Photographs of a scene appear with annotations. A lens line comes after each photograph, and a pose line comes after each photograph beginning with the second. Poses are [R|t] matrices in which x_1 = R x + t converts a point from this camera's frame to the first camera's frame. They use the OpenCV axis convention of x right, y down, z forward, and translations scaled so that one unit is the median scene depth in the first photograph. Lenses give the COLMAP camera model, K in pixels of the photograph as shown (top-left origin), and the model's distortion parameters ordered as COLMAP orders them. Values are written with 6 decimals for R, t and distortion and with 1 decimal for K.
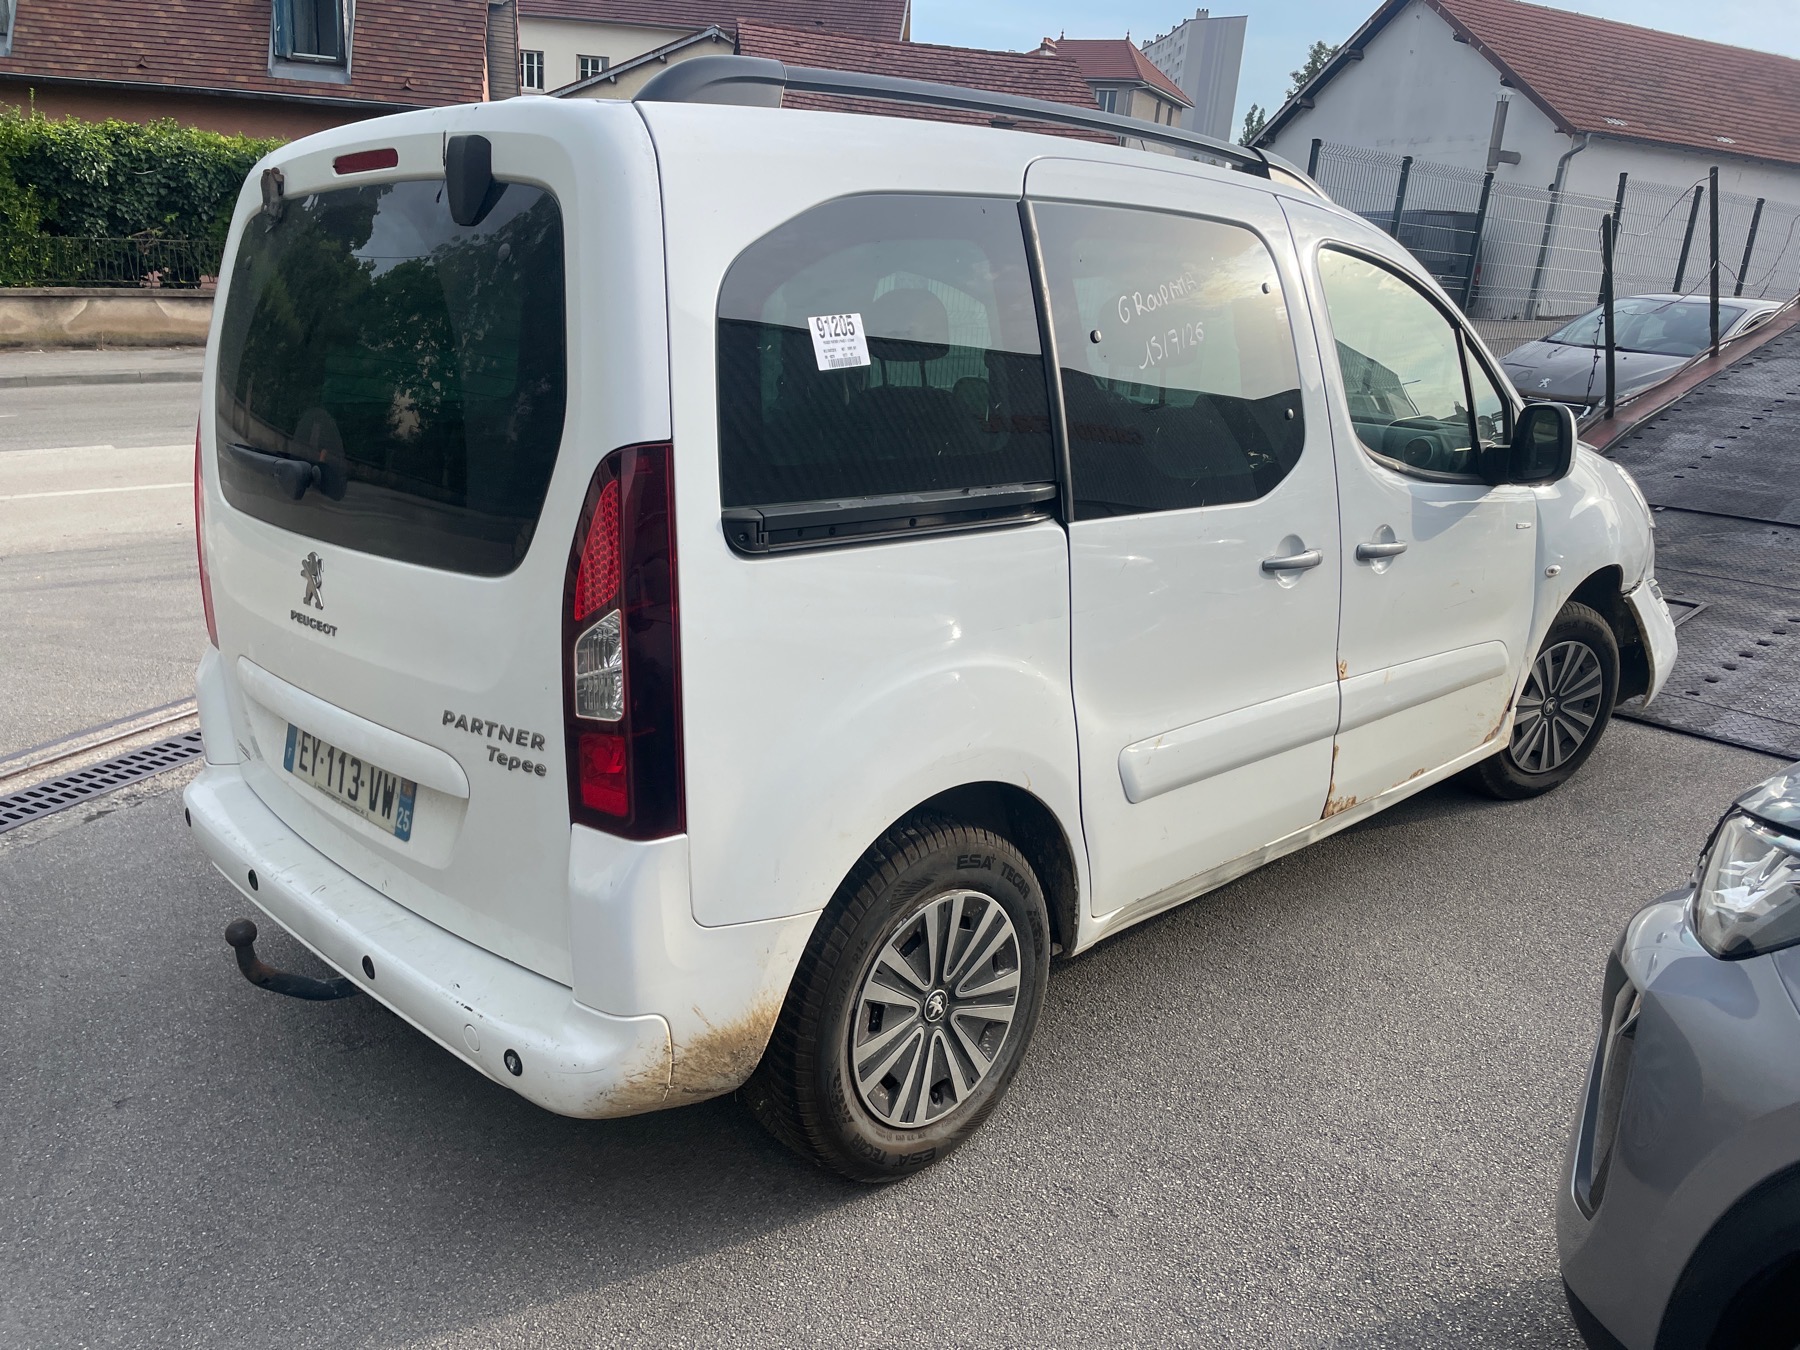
lens RADIAL K [[1379.0, 0, 900.0], [0, 1379.0, 675.0], [0, 0, 1]] dist [0.081212, -0.122189]
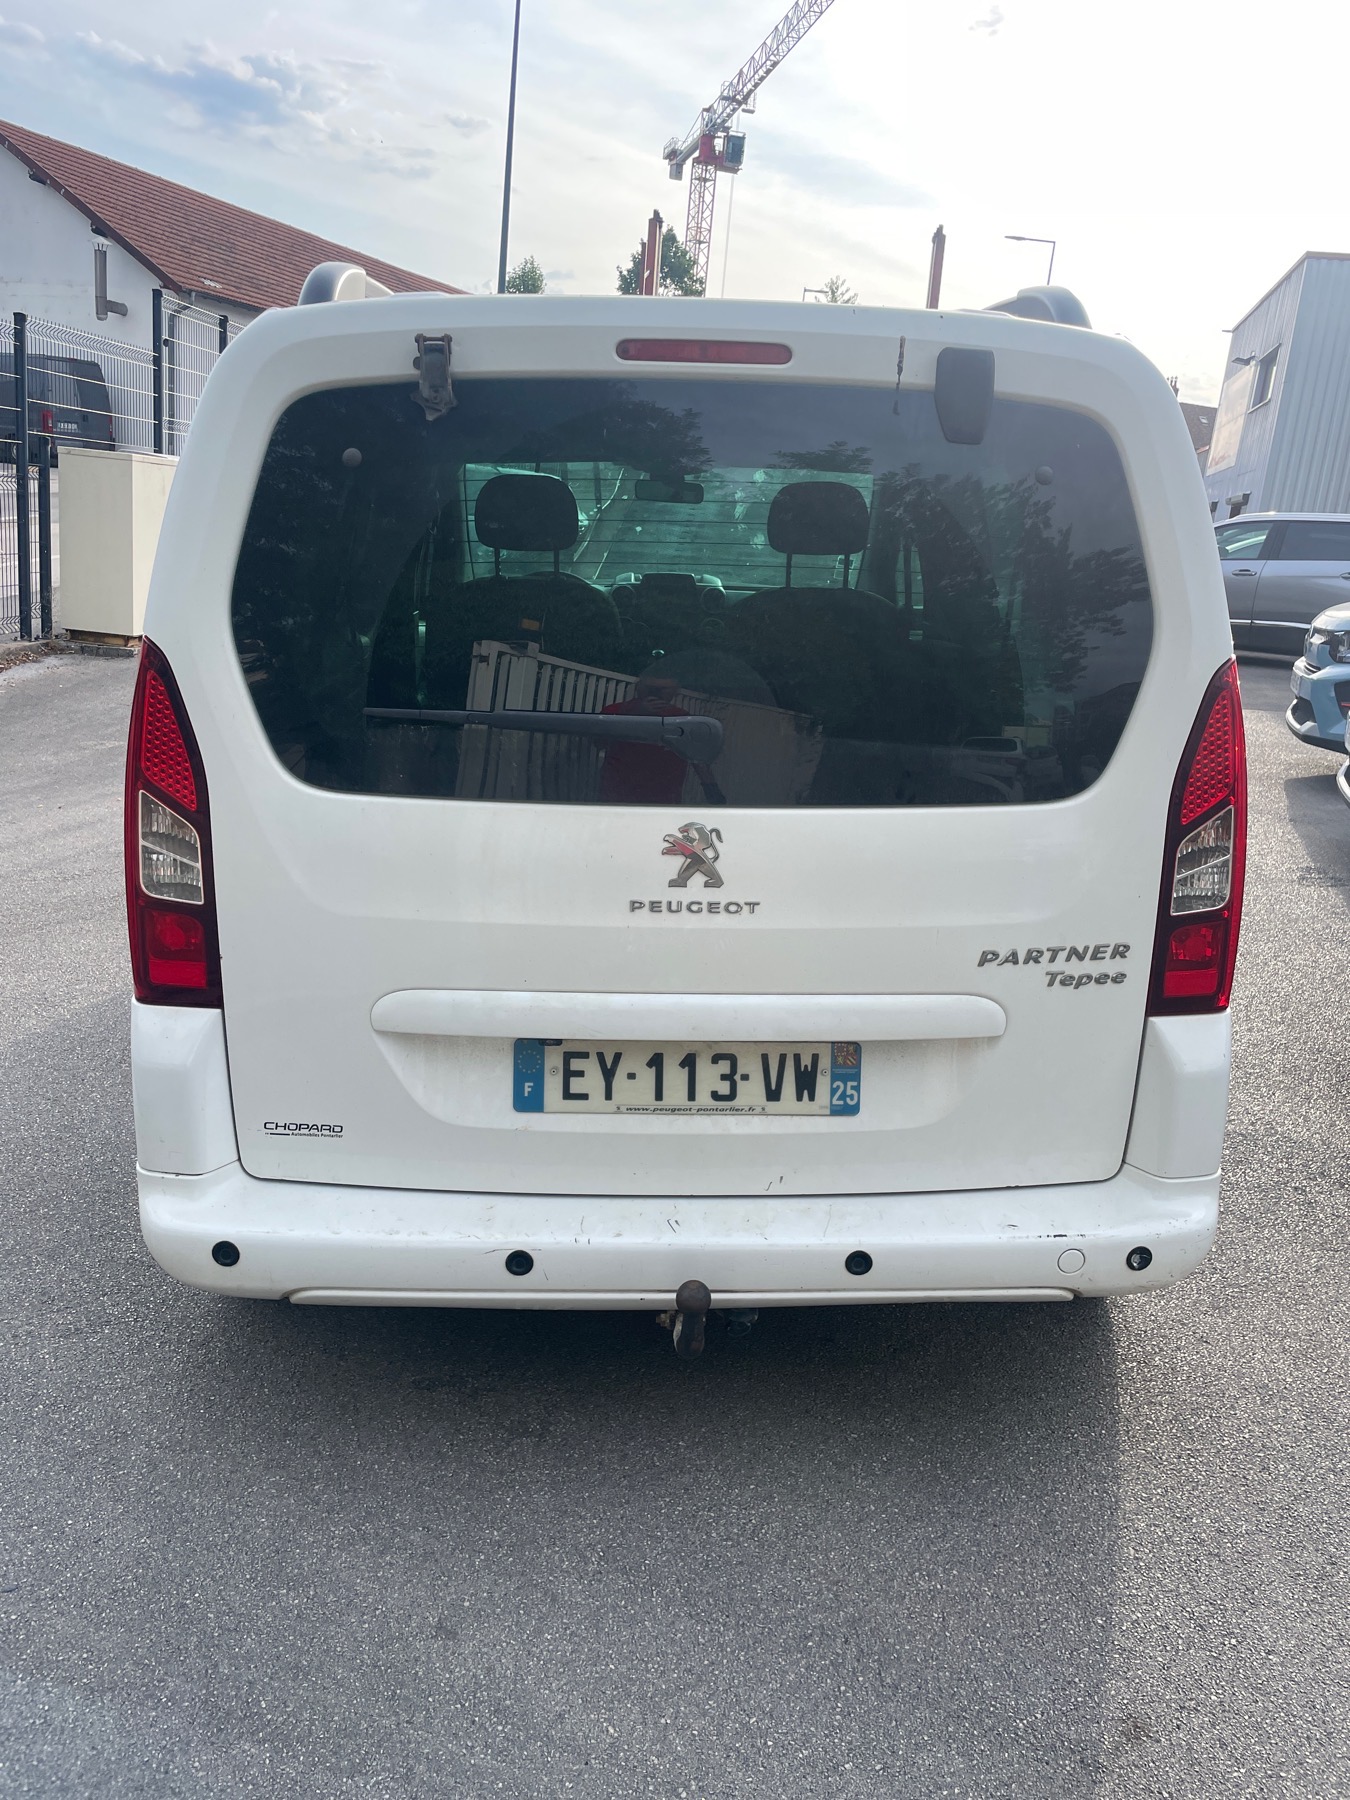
lens RADIAL K [[1379.0, 0, 683.4], [0, 1379.0, 863.5], [0, 0, 1]] dist [0.081212, -0.122189]
pose [[0.674139, -0.190659, 0.713572, -1.169748], [0.170343, 0.980198, 0.100969, -0.170336], [-0.718693, 0.053485, 0.693268, 0.497547]]
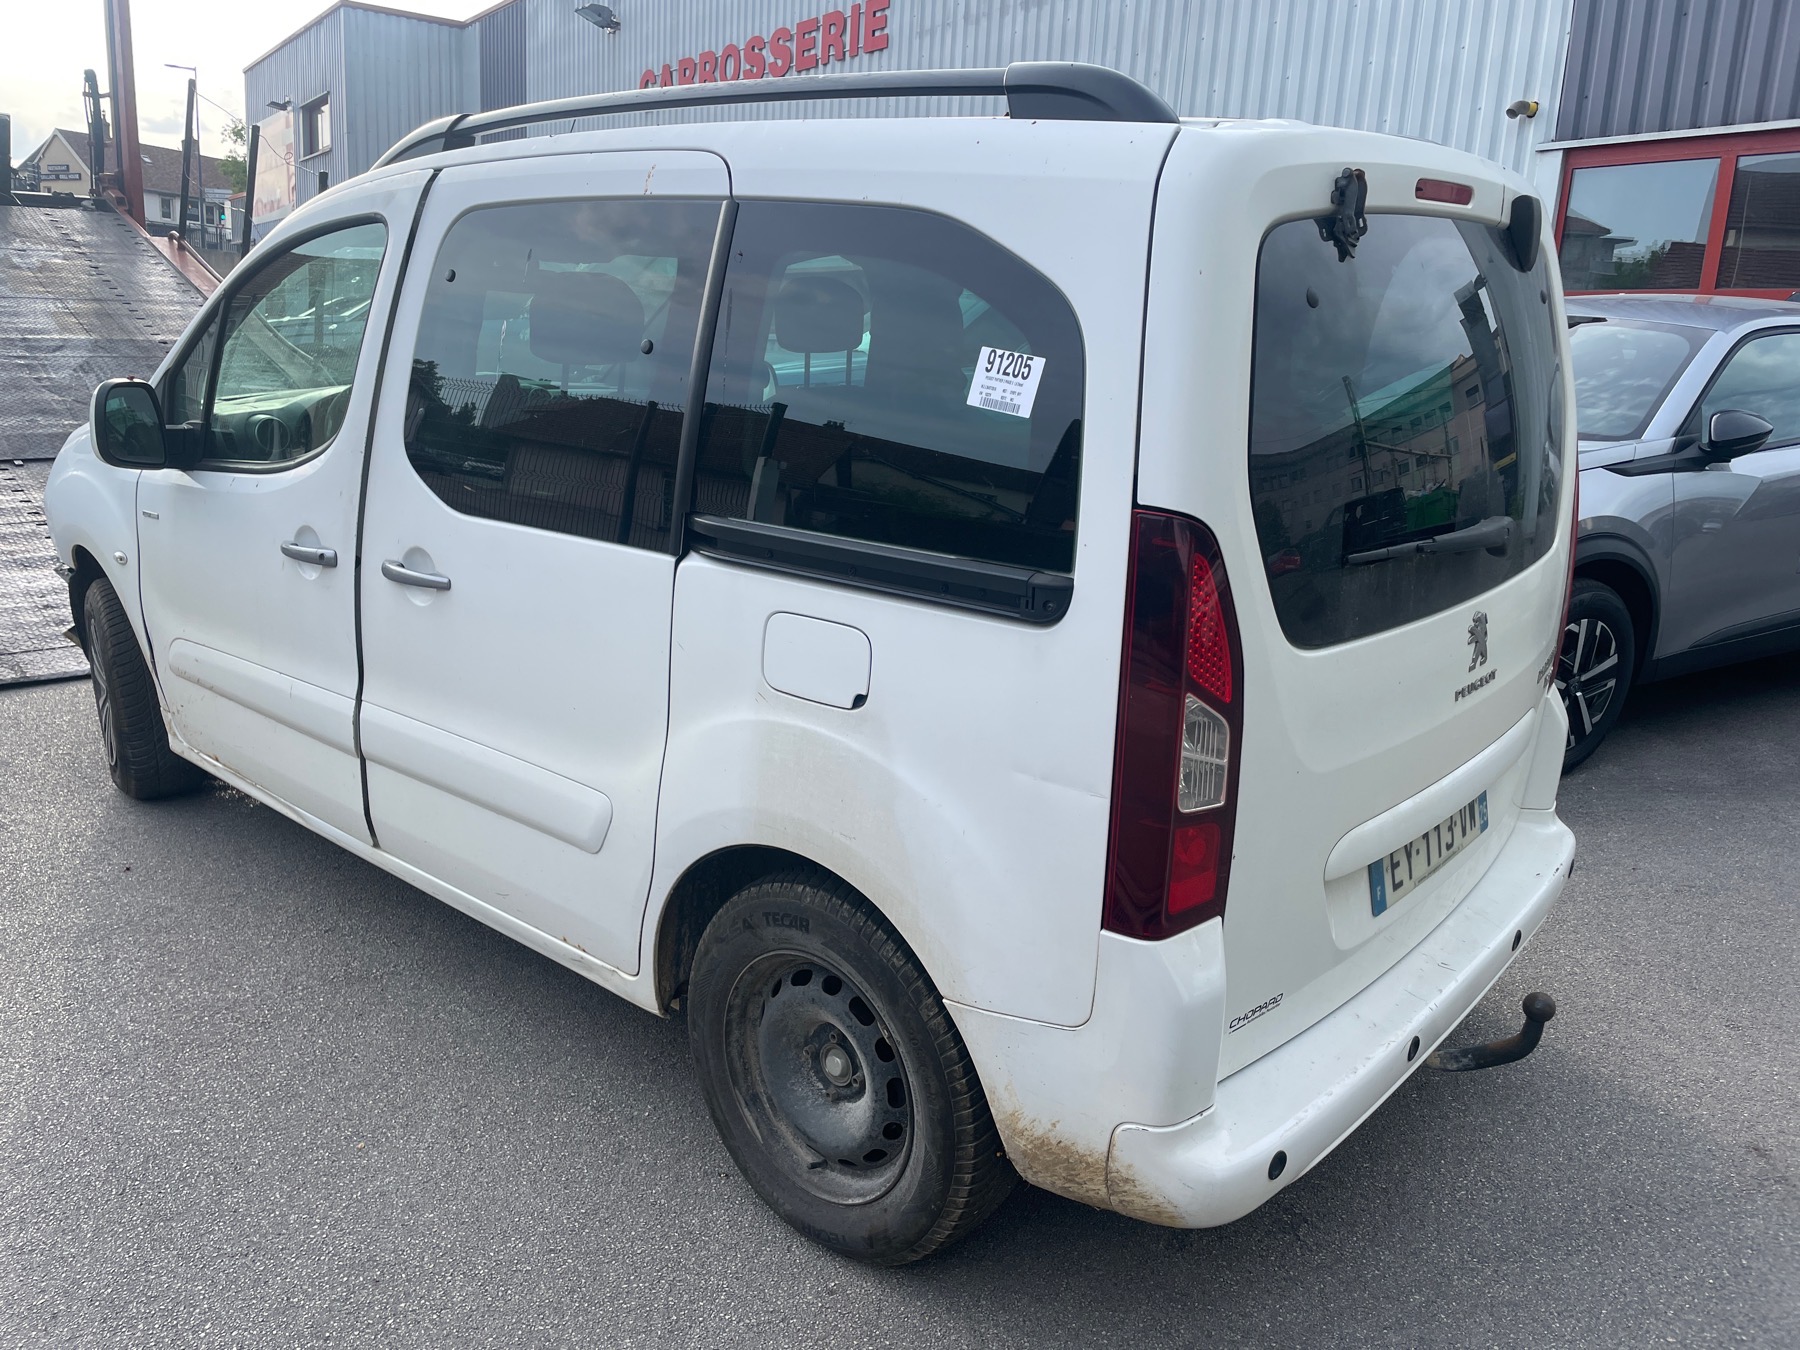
lens RADIAL K [[1379.0, 0, 900.0], [0, 1379.0, 675.0], [0, 0, 1]] dist [0.081212, -0.122189]
pose [[-0.096227, -0.295070, 0.950618, -1.492459], [0.217502, 0.925736, 0.309364, -0.495833], [-0.971305, 0.236530, -0.024902, 1.650706]]
